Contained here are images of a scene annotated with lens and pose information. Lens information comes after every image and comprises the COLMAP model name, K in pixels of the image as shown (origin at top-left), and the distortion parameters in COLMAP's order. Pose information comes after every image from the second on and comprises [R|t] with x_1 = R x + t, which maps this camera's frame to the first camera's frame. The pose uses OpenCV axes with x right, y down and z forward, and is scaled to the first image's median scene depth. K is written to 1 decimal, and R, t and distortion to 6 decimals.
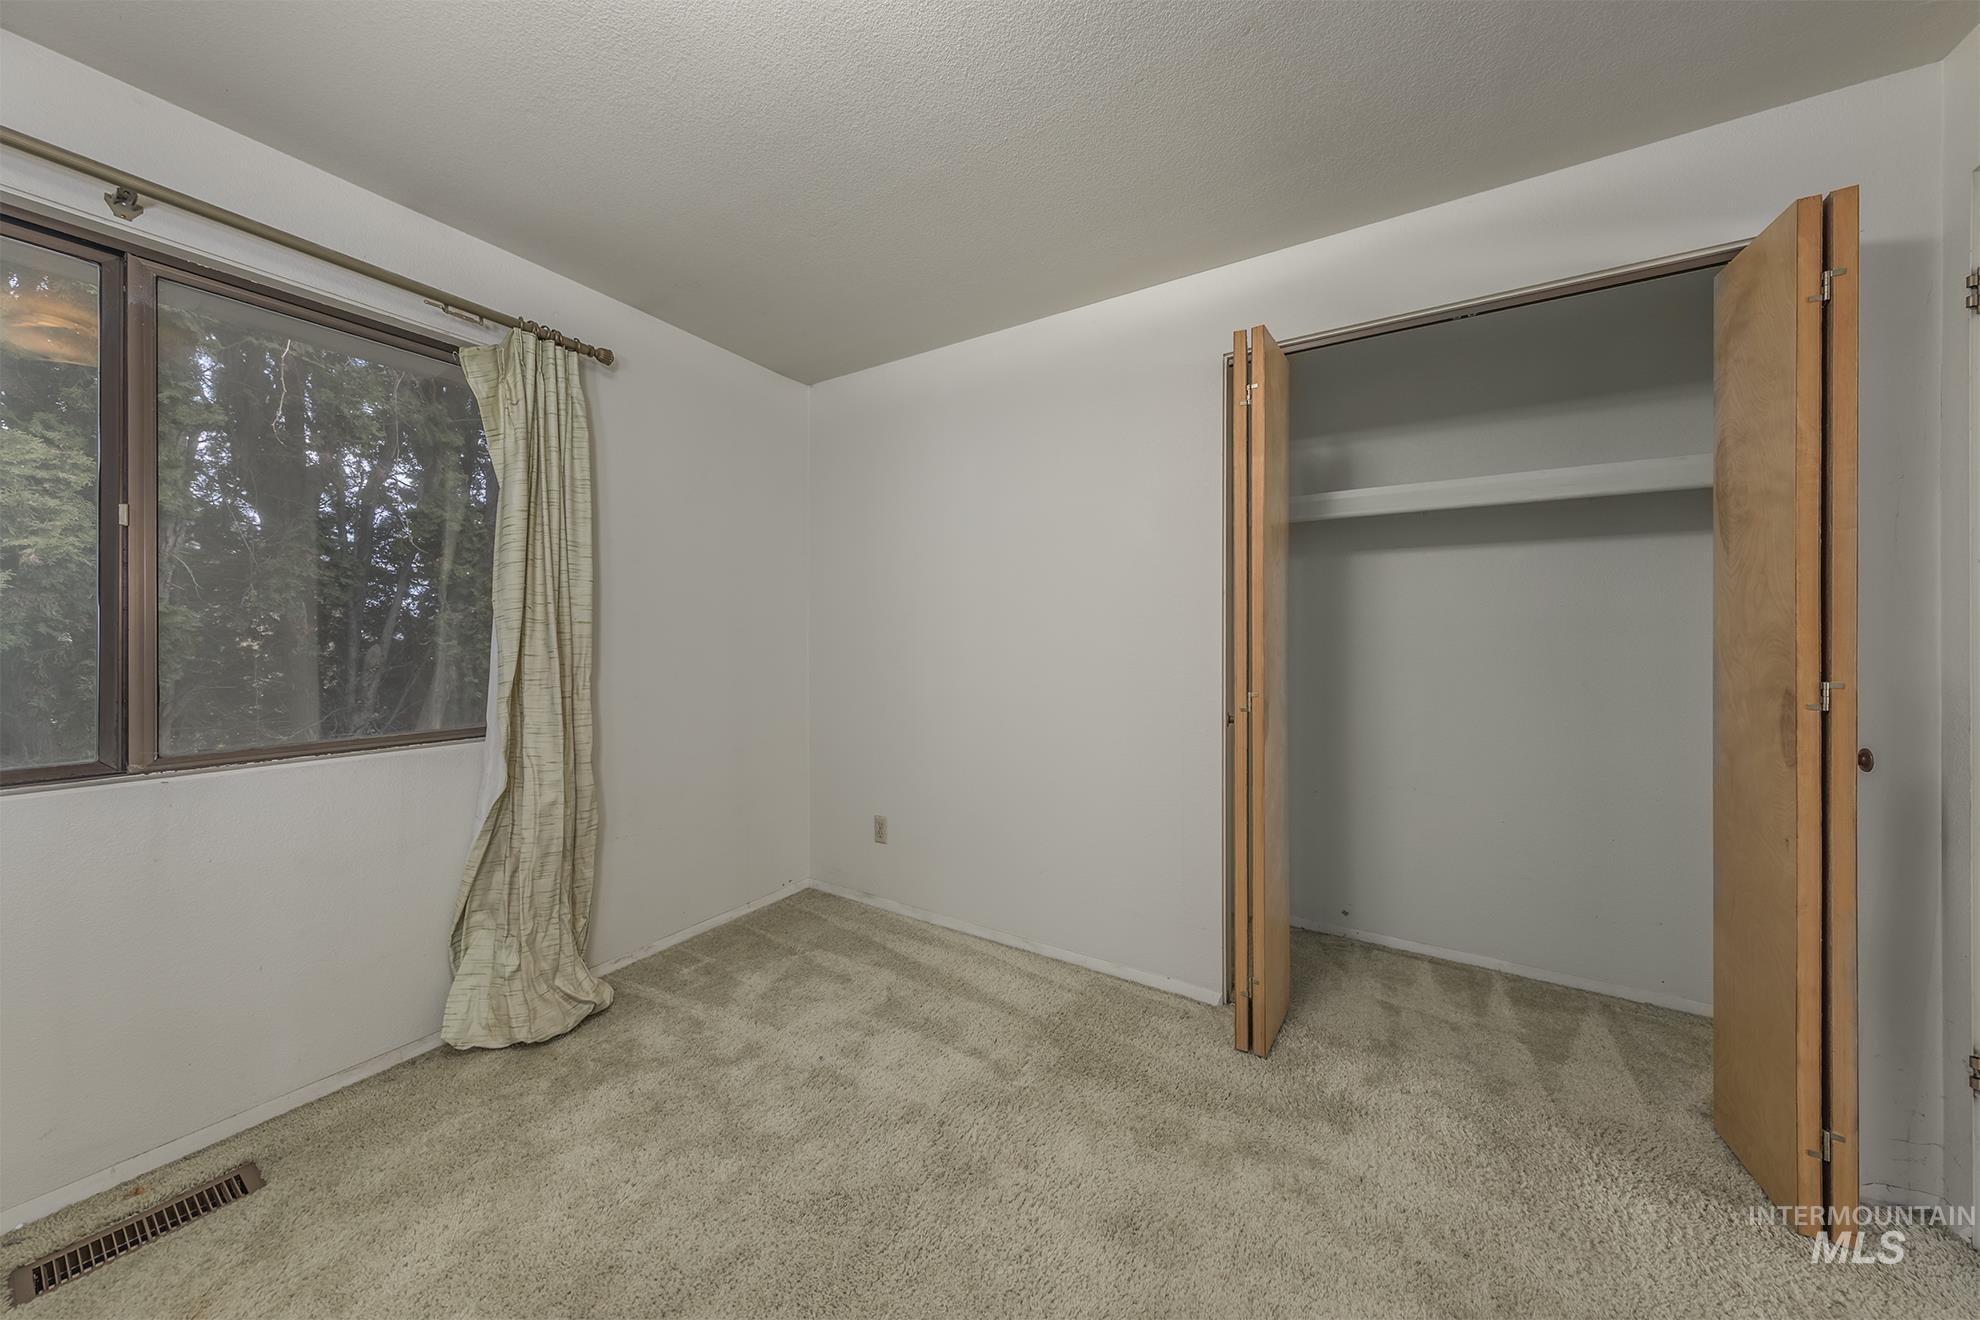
lens RADIAL K [[635.2, 0, 991.4], [0, 635.2, 641.2], [0, 0, 1]] dist [-0.000686, 0.000003]
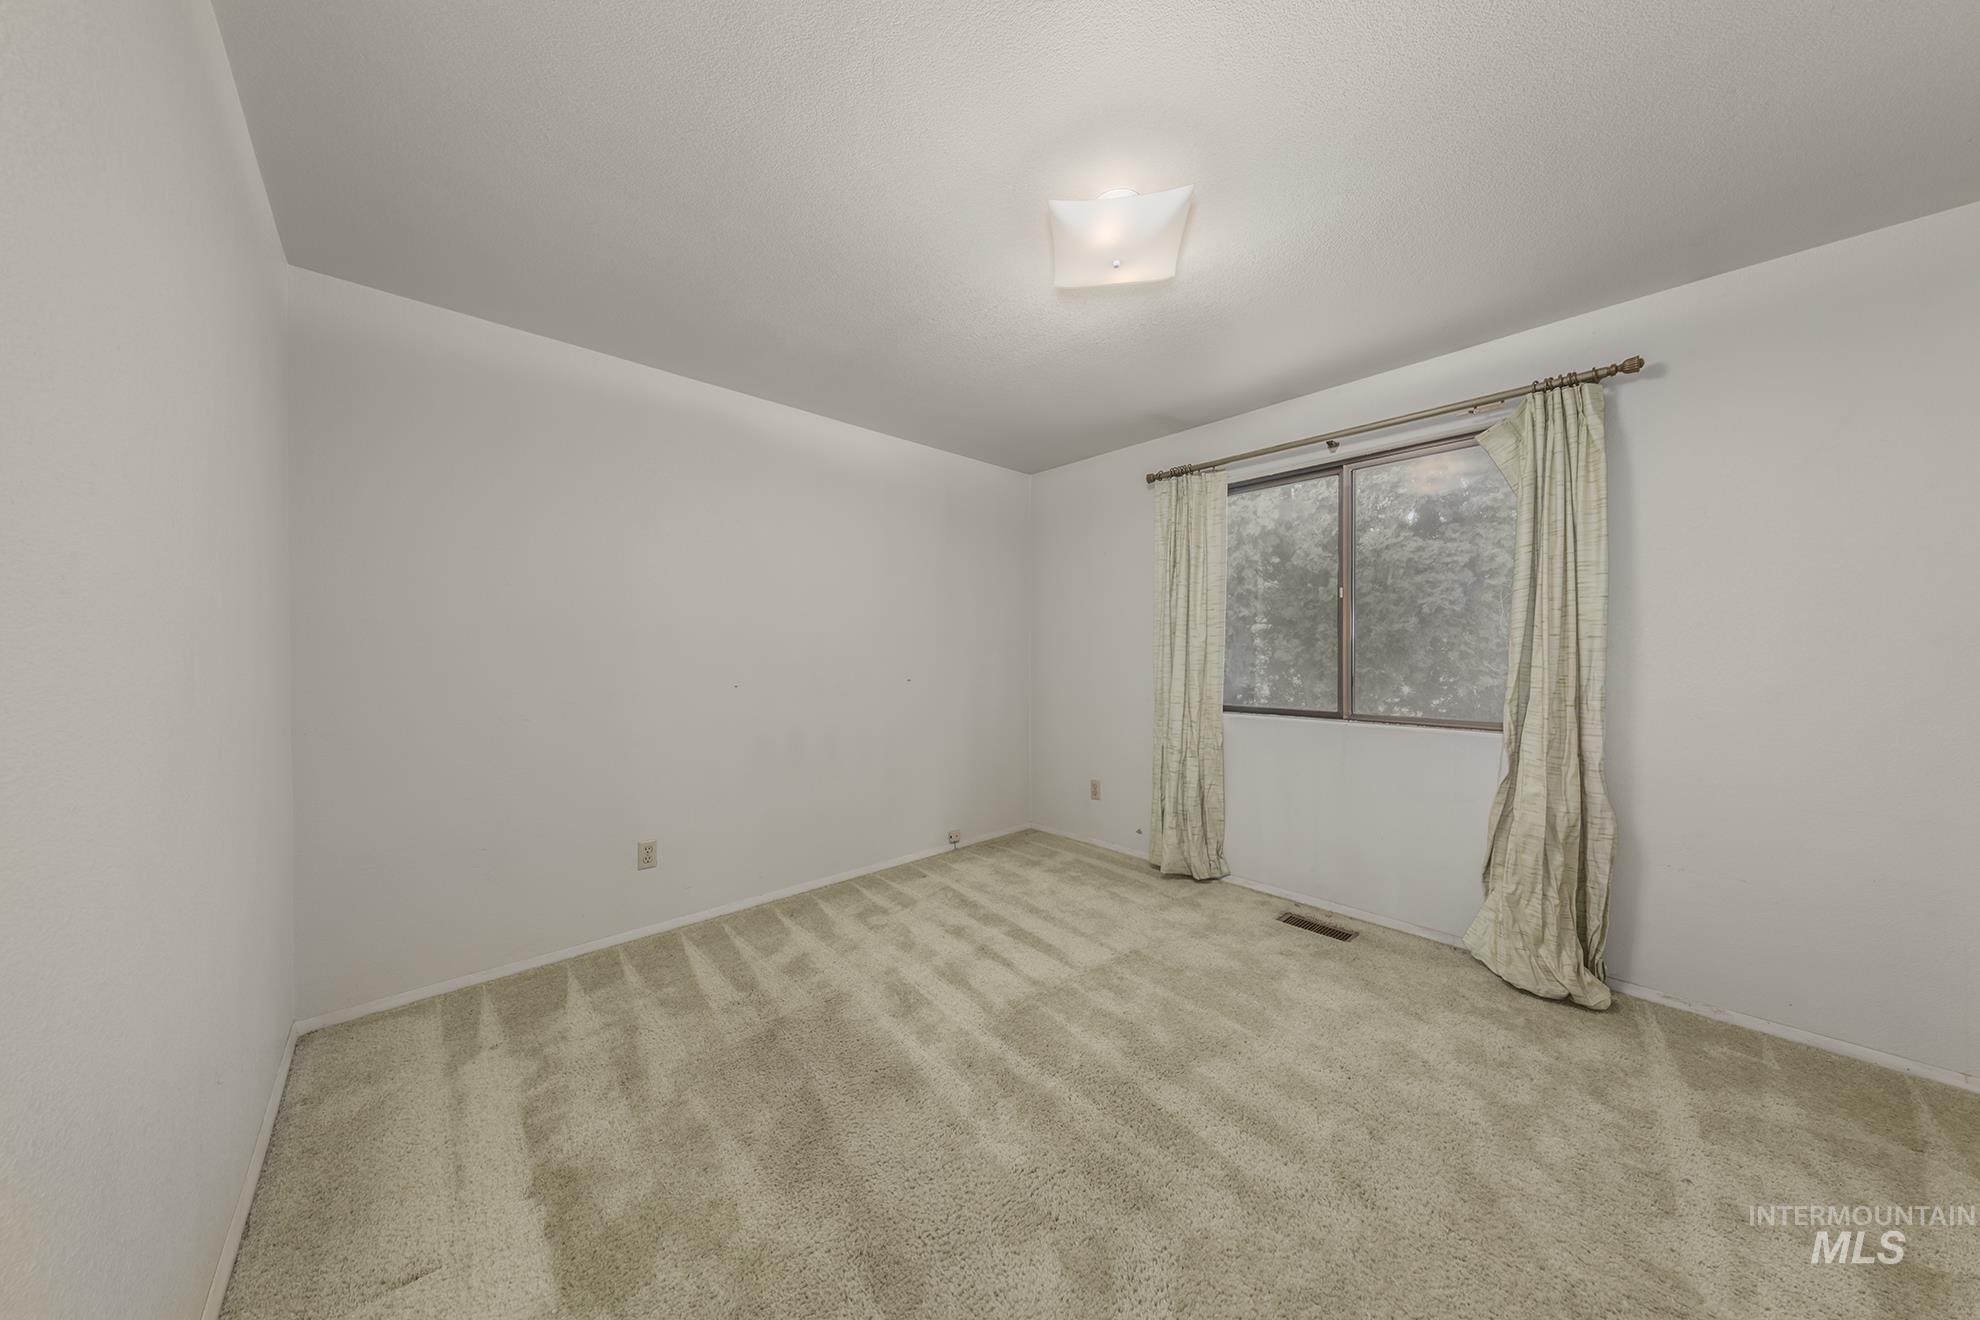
lens RADIAL K [[635.2, 0, 991.4], [0, 635.2, 659.6], [0, 0, 1]] dist [-0.000686, 0.000003]
pose [[-0.289315, 0.006357, -0.957213, 0.715687], [0.000300, 0.999979, 0.006550, 0.001332], [0.957234, 0.001608, -0.289311, 0.386513]]
